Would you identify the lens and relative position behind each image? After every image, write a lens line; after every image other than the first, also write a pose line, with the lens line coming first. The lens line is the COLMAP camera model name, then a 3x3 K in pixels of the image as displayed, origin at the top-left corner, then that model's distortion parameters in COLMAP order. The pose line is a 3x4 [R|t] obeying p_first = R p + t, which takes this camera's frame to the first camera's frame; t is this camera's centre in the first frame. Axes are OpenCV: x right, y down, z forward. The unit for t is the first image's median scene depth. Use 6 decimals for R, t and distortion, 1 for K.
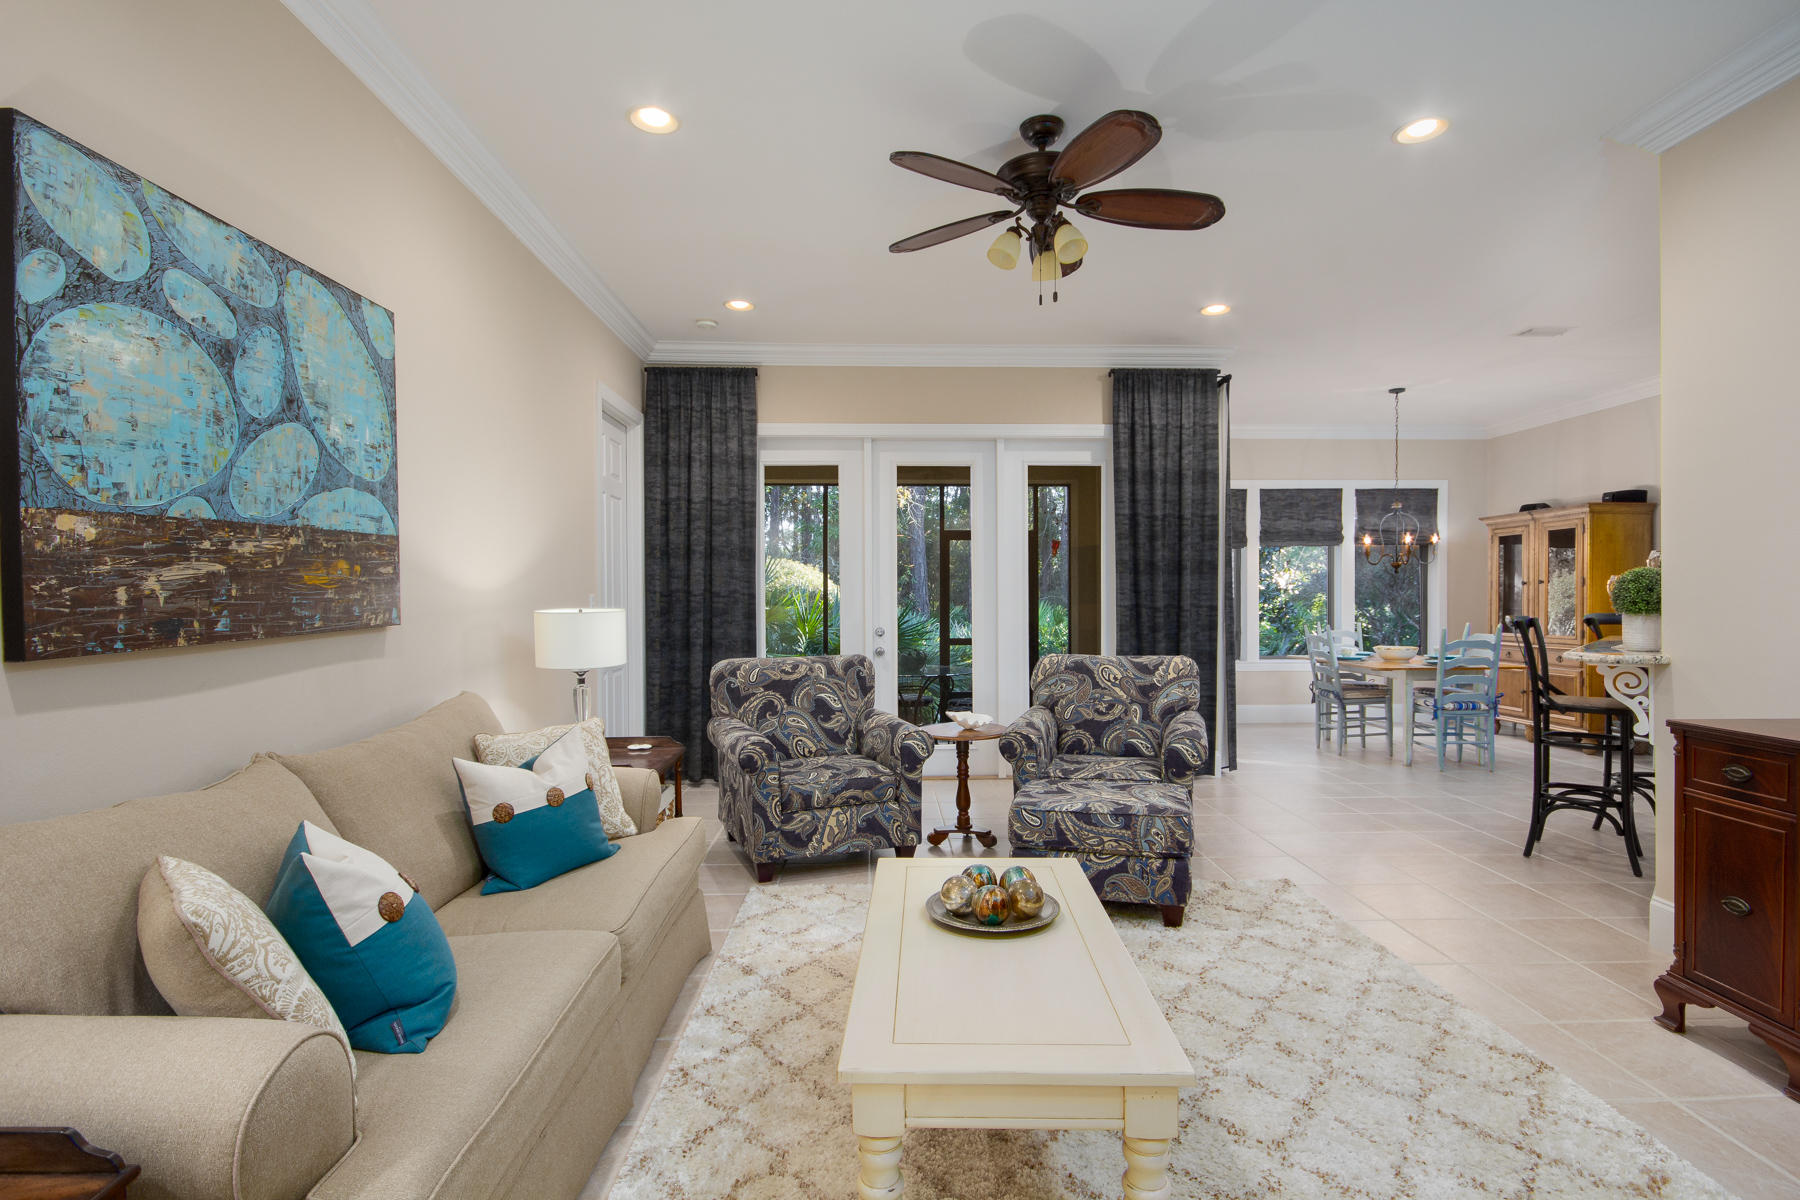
lens RADIAL K [[855.4, 0, 909.7], [0, 855.4, 596.2], [0, 0, 1]] dist [0.004508, -0.006718]
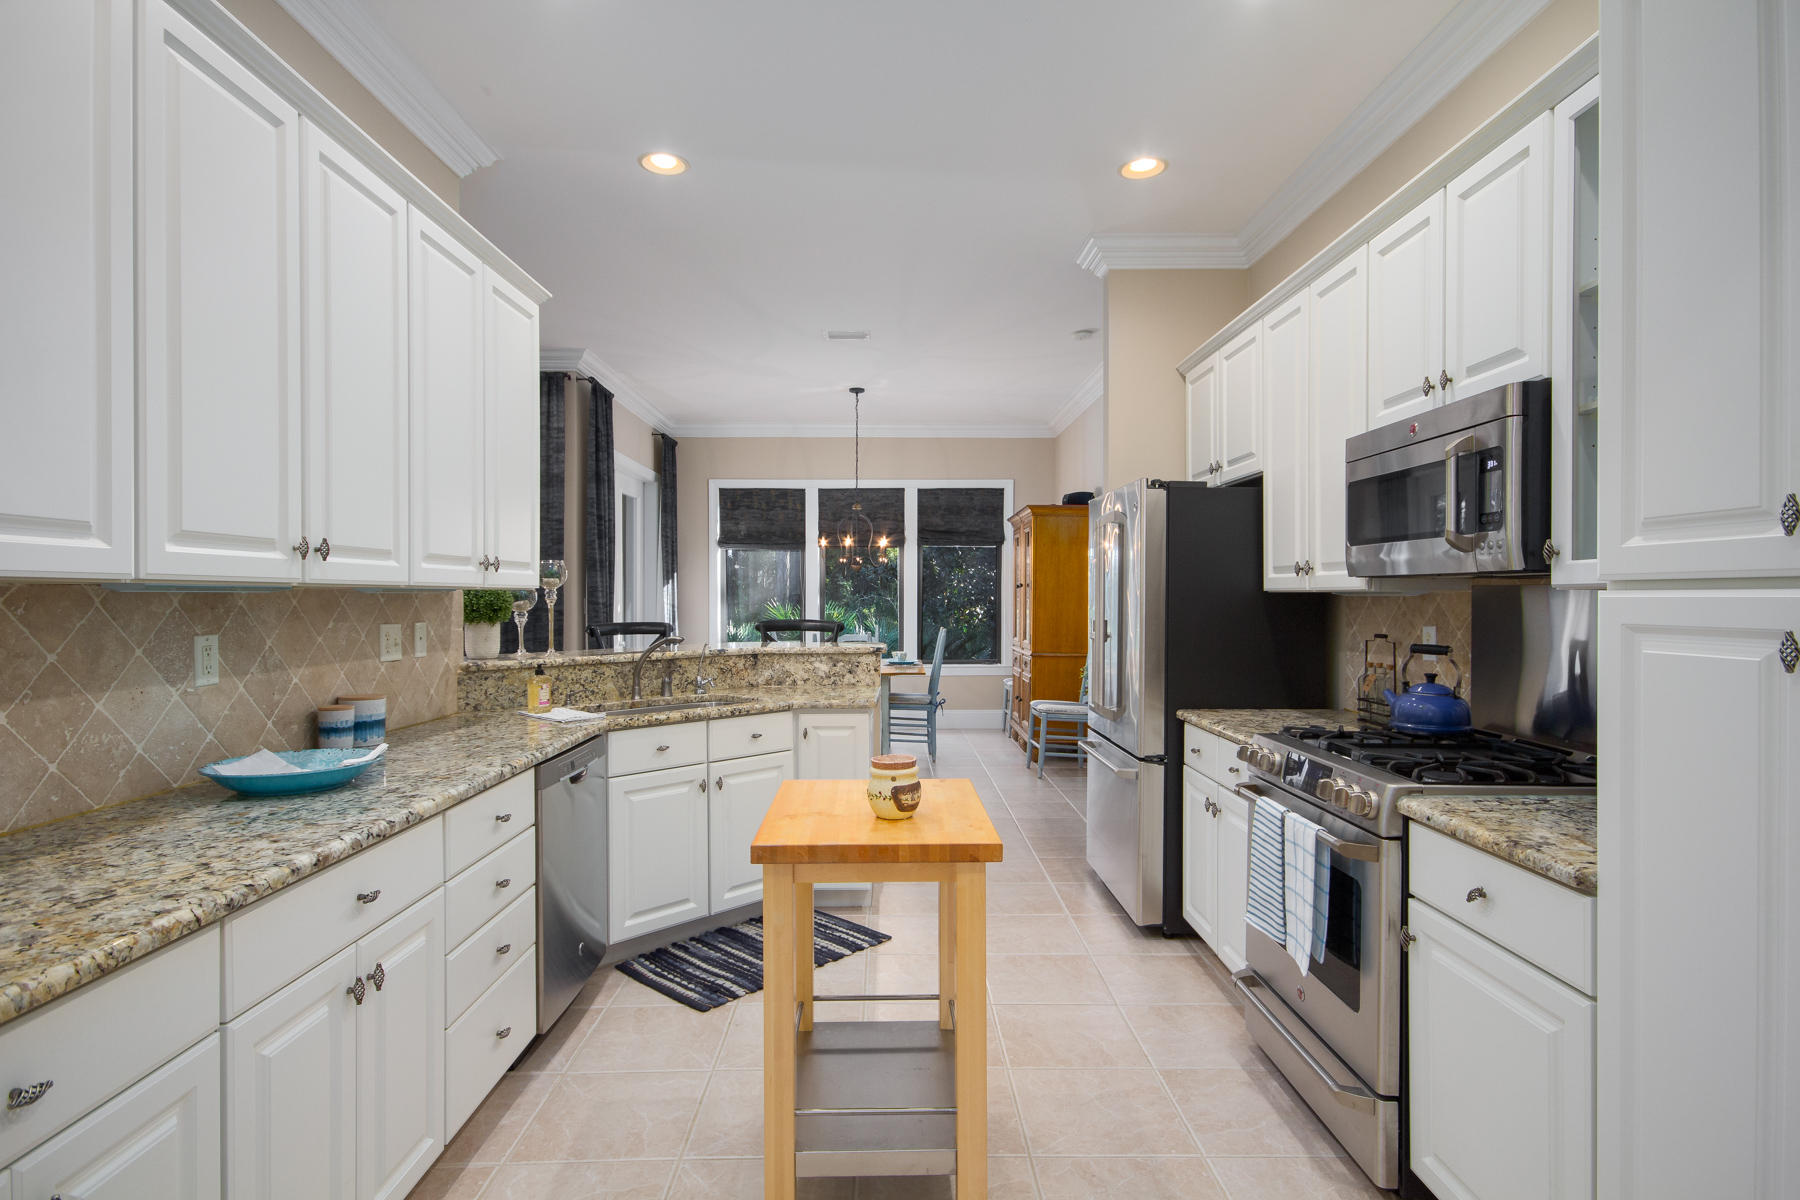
lens RADIAL K [[917.0, 0, 894.8], [0, 917.0, 598.7], [0, 0, 1]] dist [0.009621, -0.002672]
pose [[0.999954, -0.001550, 0.009489, 1.946923], [0.001515, 0.999992, 0.003712, -0.015825], [-0.009495, -0.003698, 0.999948, -0.176090]]
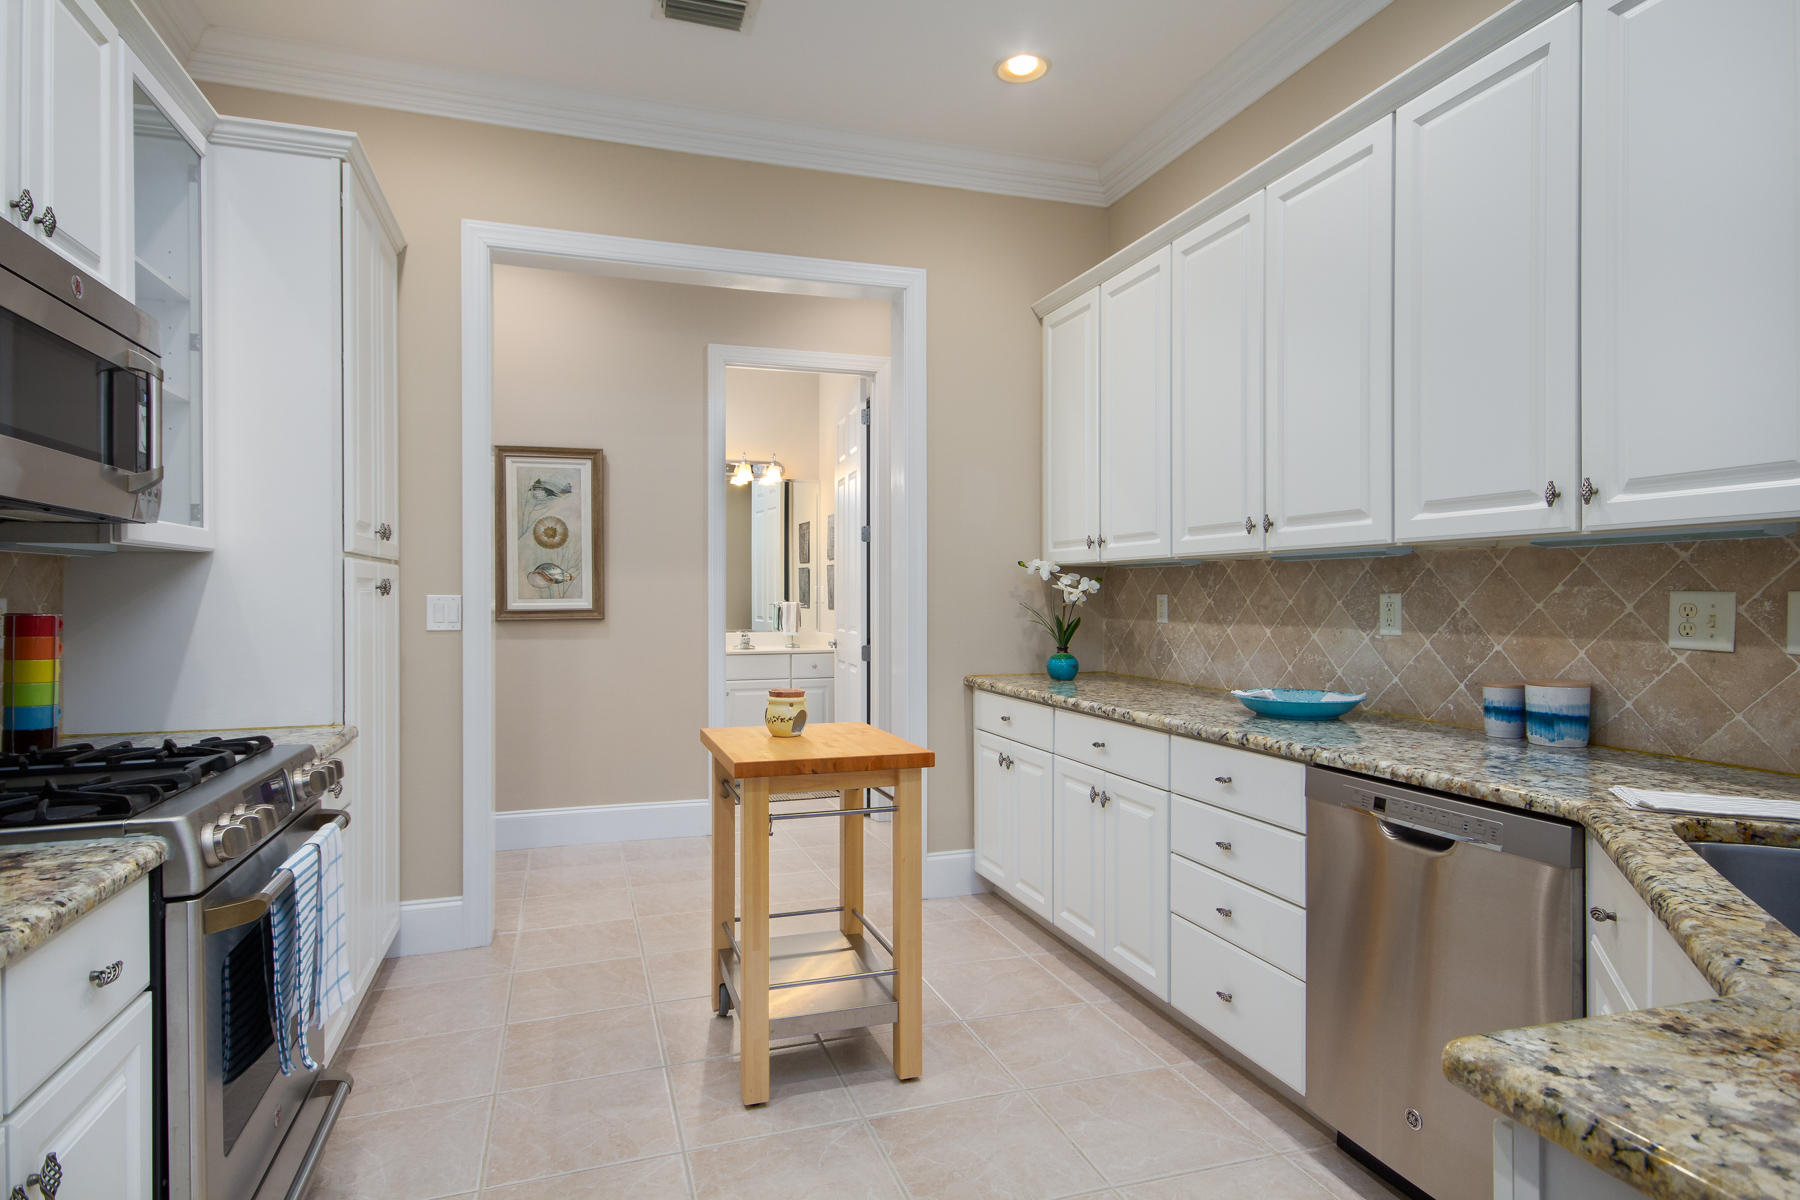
lens RADIAL K [[986.8, 0, 888.9], [0, 986.8, 589.2], [0, 0, 1]] dist [0.022561, 0.000358]
pose [[-0.950732, 0.000035, -0.310013, 2.204133], [0.002369, 0.999972, -0.007151, 0.025539], [0.310004, -0.007533, -0.950705, 1.712760]]
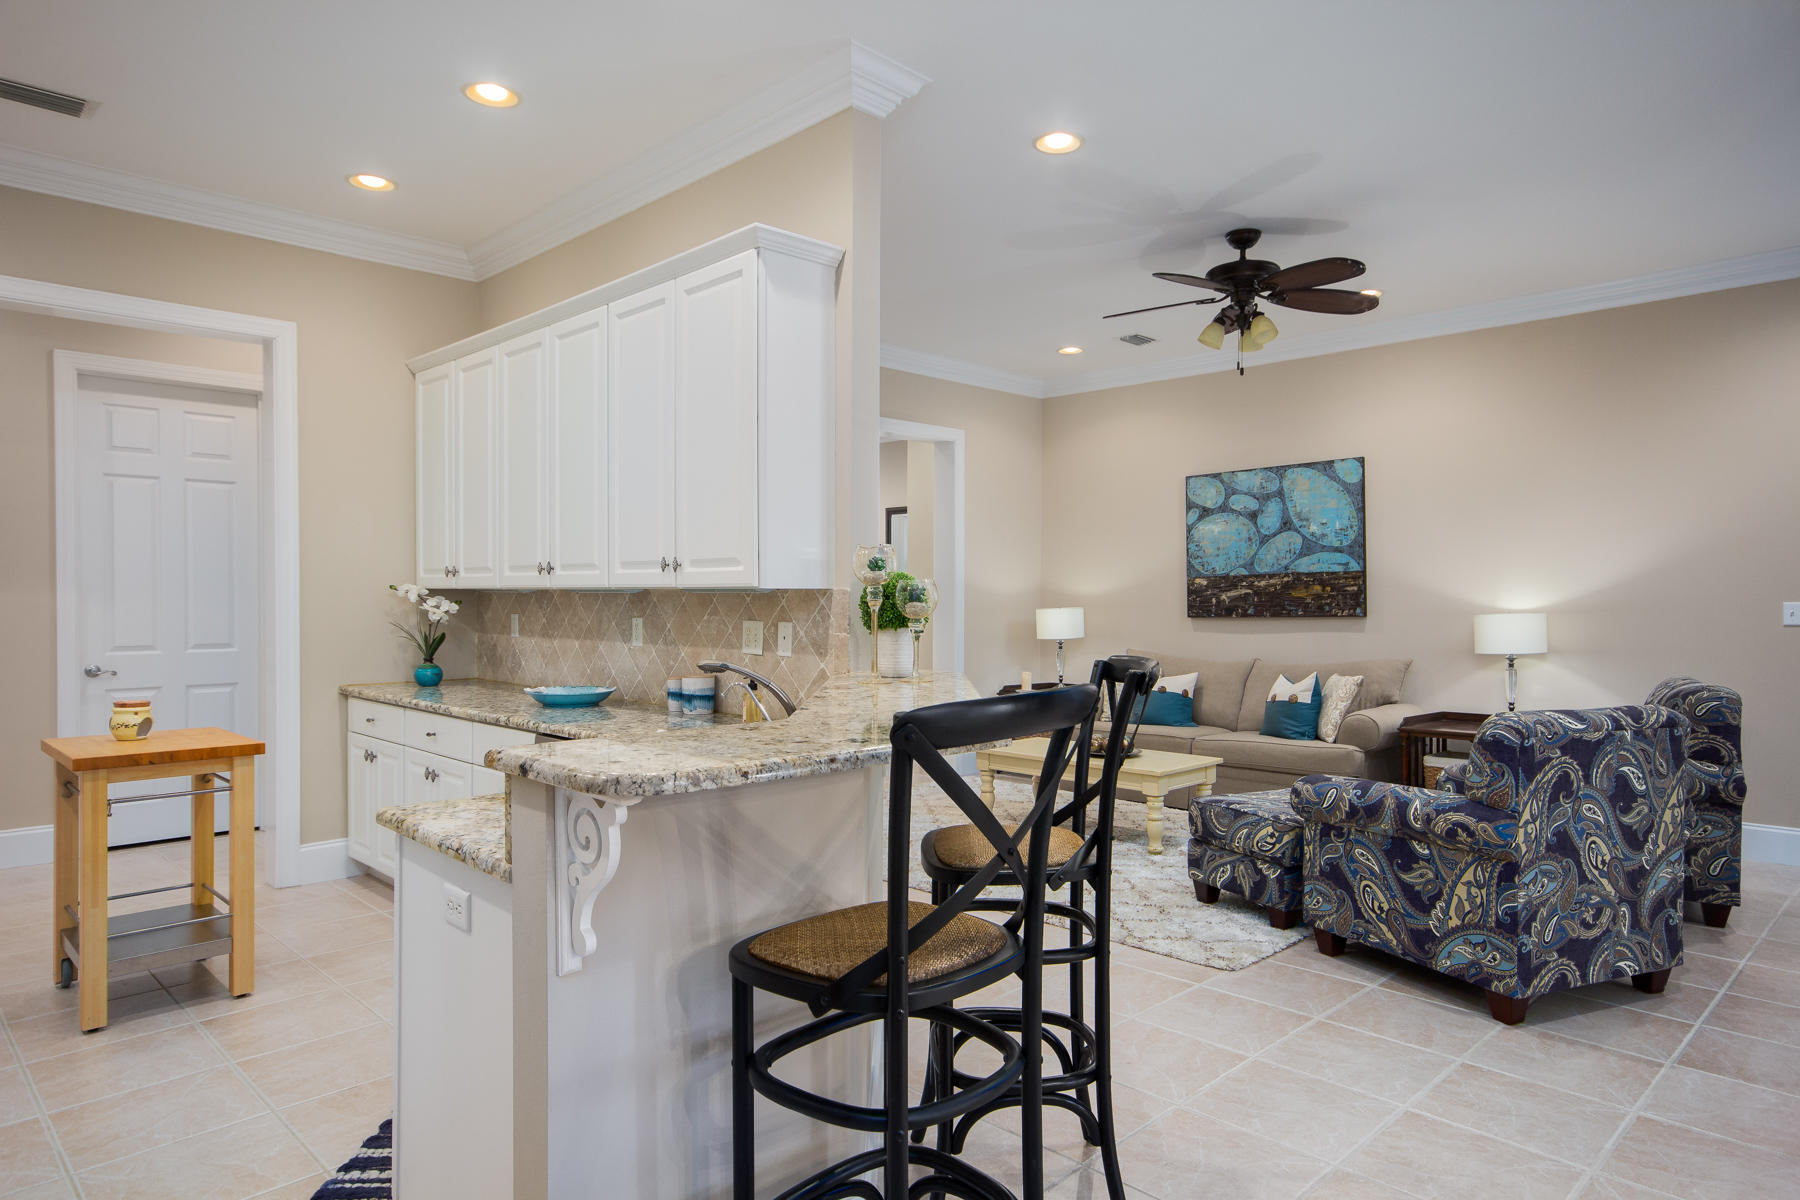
lens RADIAL K [[1110.6, 0, 893.7], [0, 1110.6, 606.4], [0, 0, 1]] dist [0.029477, 0.002116]
pose [[-0.722914, 0.006559, -0.690907, 2.279997], [-0.001434, 0.999939, 0.010993, -0.018339], [0.690937, 0.008938, -0.722860, 2.480422]]
